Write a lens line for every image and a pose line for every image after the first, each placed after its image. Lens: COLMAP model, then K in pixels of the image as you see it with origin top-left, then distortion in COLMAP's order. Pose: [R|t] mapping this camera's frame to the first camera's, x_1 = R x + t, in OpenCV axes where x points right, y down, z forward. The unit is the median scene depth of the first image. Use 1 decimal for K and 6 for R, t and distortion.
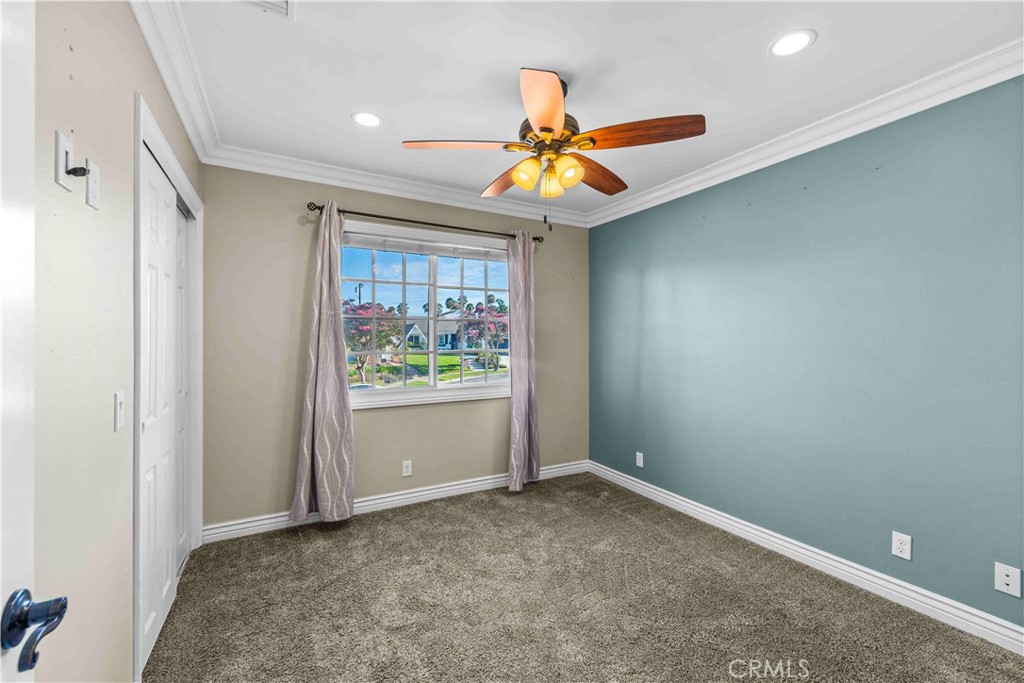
lens RADIAL K [[417.5, 0, 508.6], [0, 417.5, 343.6], [0, 0, 1]] dist [-0.001046, -0.000139]
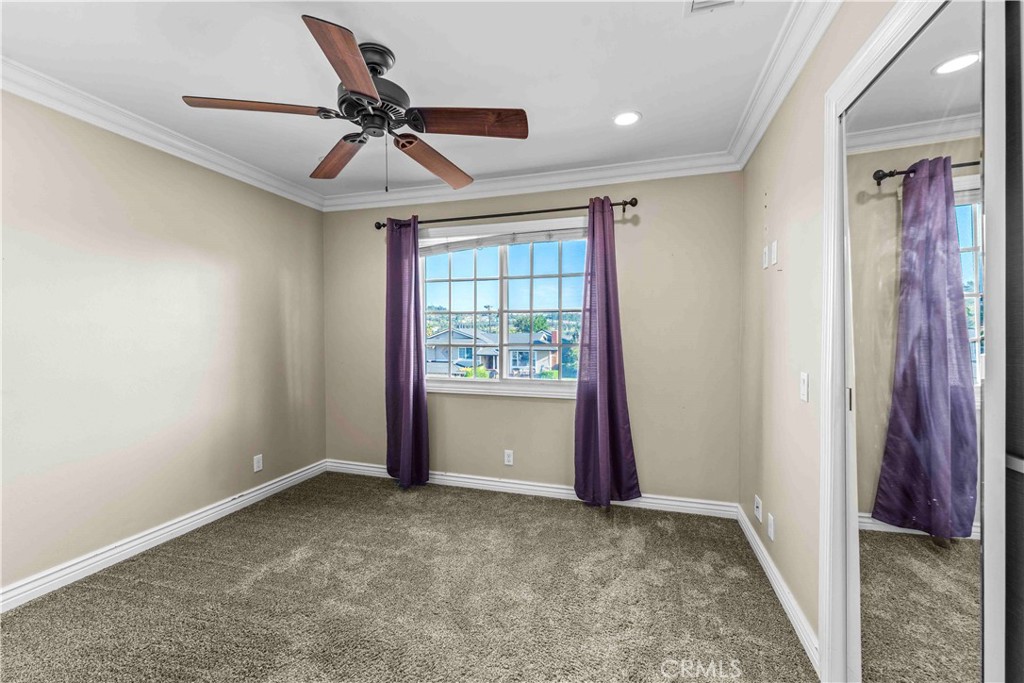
lens RADIAL K [[417.5, 0, 508.6], [0, 417.5, 343.6], [0, 0, 1]] dist [-0.001046, -0.000139]
pose [[0.690906, 0.011450, -0.722853, 0.496313], [-0.002941, 0.999911, 0.013028, 0.004295], [0.722938, -0.006875, 0.690879, 0.287067]]
